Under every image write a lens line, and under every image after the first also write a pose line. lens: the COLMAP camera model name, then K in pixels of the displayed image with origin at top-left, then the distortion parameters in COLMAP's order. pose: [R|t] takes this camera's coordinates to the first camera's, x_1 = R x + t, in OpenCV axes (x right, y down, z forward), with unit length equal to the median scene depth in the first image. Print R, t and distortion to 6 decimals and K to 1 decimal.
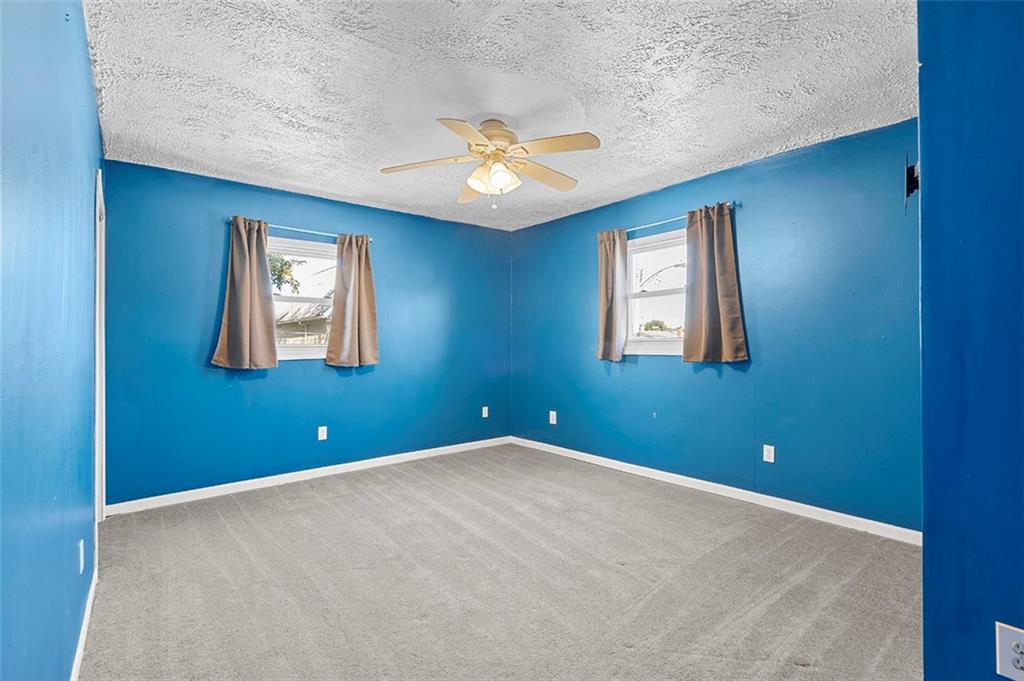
lens RADIAL K [[464.2, 0, 512.0], [0, 464.2, 340.5], [0, 0, 1]] dist [-0.002164, 0.000115]
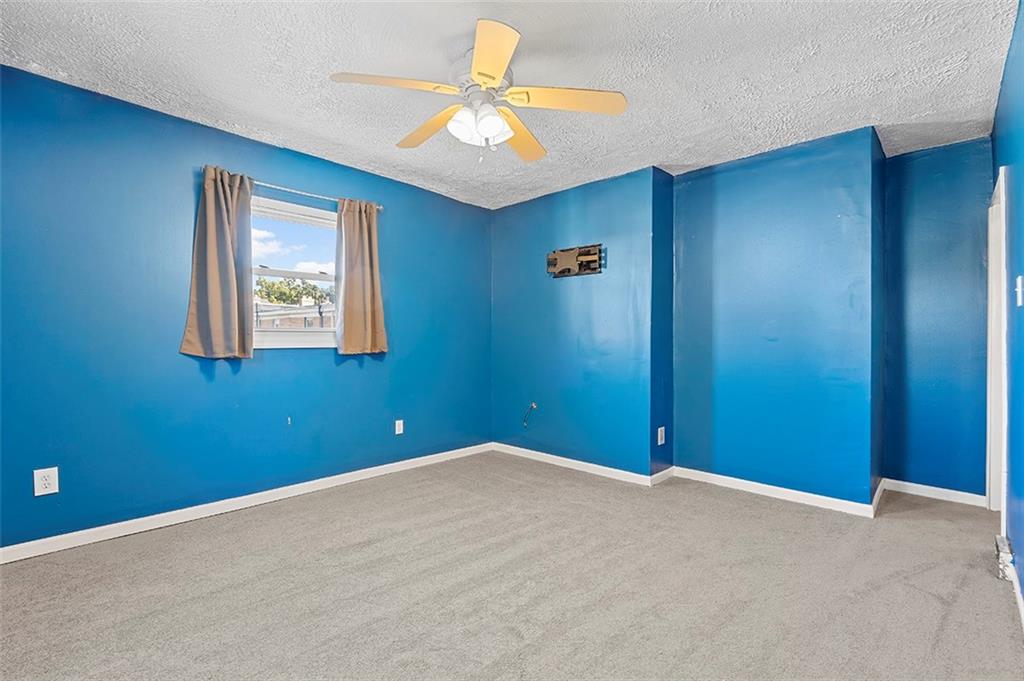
lens RADIAL K [[464.2, 0, 512.0], [0, 464.2, 340.5], [0, 0, 1]] dist [-0.002164, 0.000115]
pose [[-0.123407, -0.000901, 0.992356, -0.765414], [-0.014744, 0.999891, -0.000926, 0.016886], [-0.992247, -0.014746, -0.123407, 0.958356]]
